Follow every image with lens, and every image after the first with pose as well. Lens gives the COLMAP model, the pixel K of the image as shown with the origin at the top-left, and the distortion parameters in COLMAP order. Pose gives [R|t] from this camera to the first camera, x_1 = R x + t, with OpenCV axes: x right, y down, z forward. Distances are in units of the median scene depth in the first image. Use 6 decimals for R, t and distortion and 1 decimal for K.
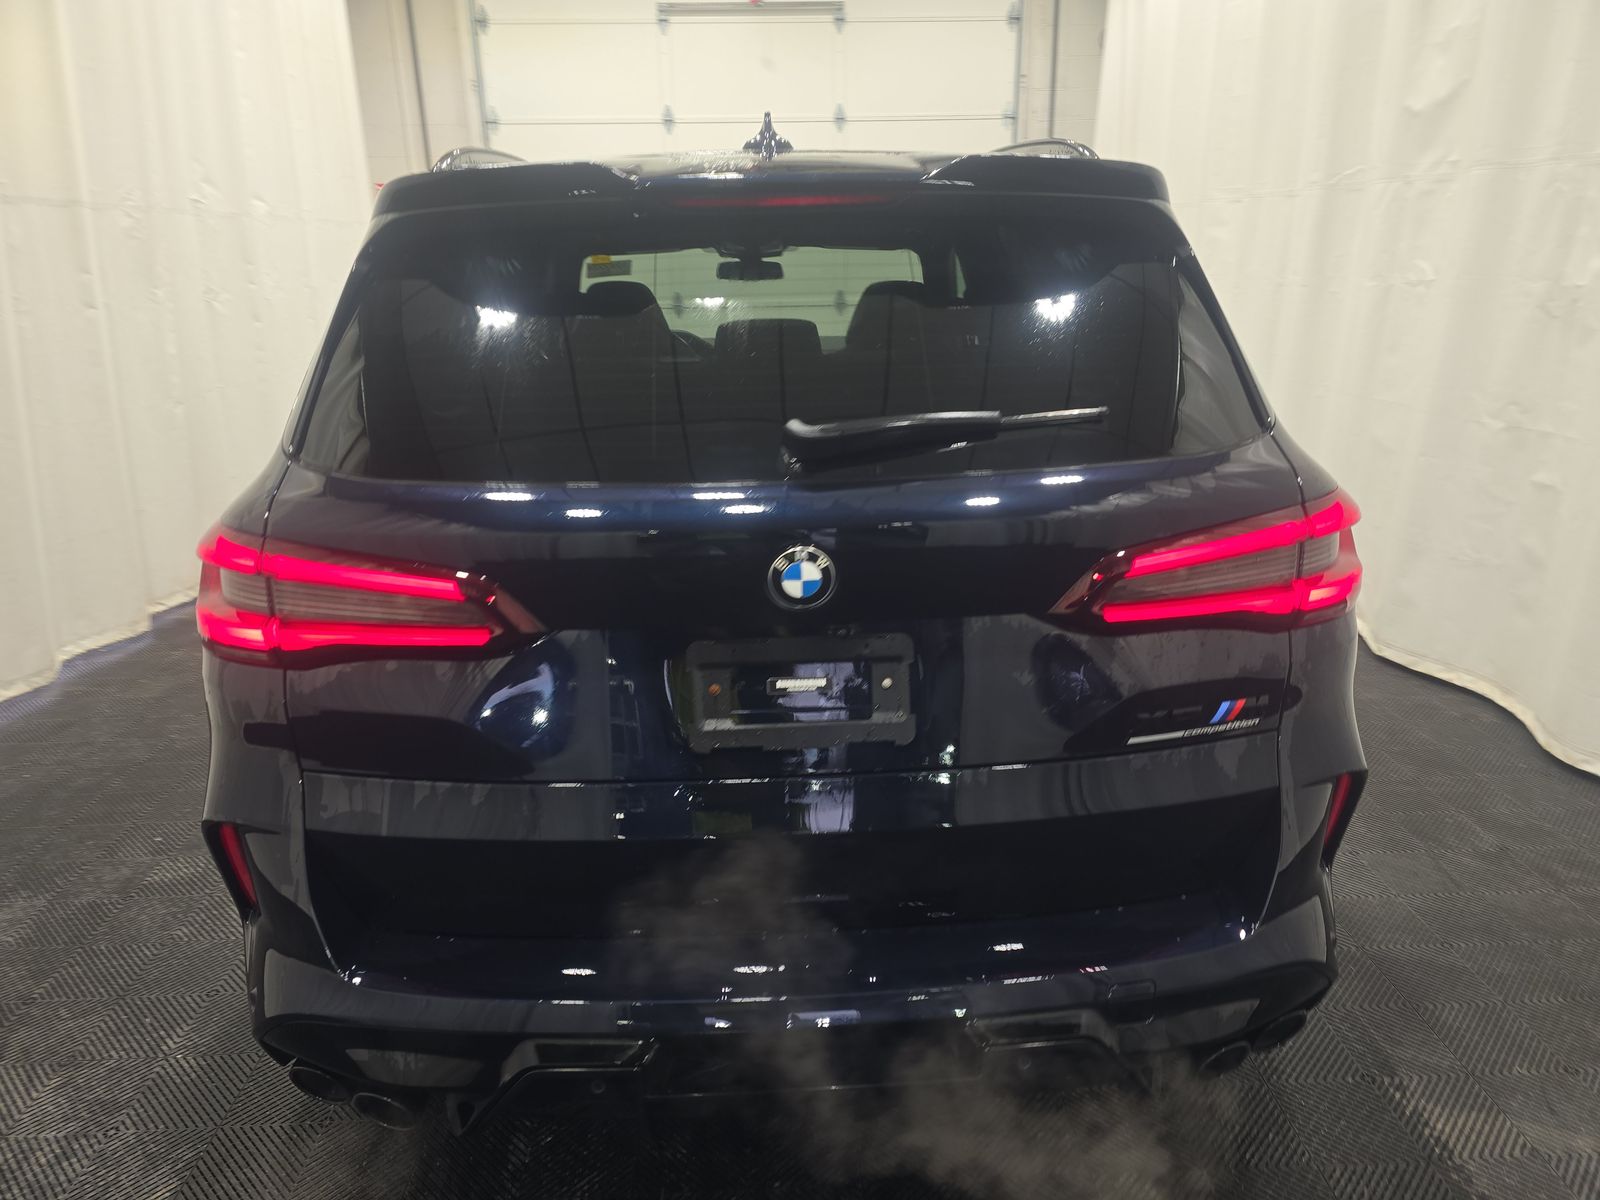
lens RADIAL K [[1071.0, 0, 800.0], [0, 1071.0, 600.0], [0, 0, 1]] dist [0.003710, -0.030475]
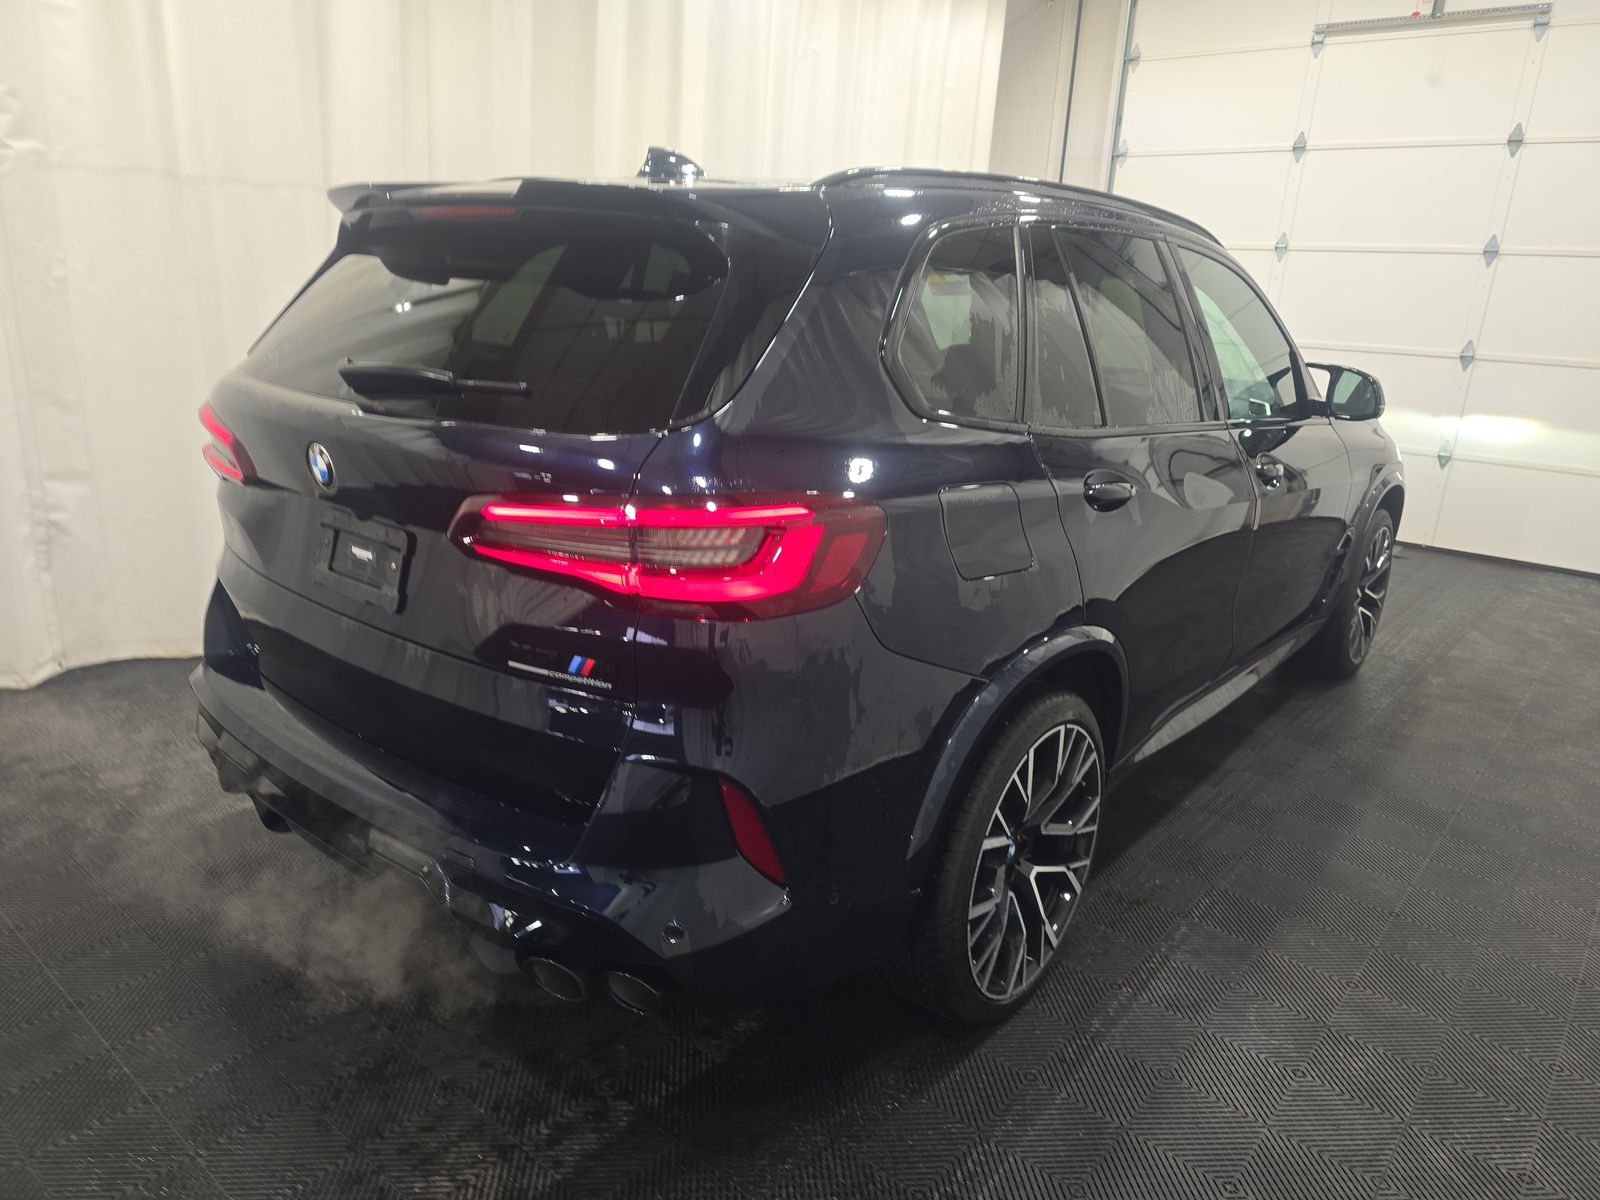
lens RADIAL K [[1071.0, 0, 800.0], [0, 1071.0, 600.0], [0, 0, 1]] dist [0.003710, -0.030475]
pose [[0.727049, 0.233199, -0.645770, 0.261437], [-0.250956, 0.965732, 0.066200, -0.019462], [0.639078, 0.113929, 0.760657, 0.058579]]
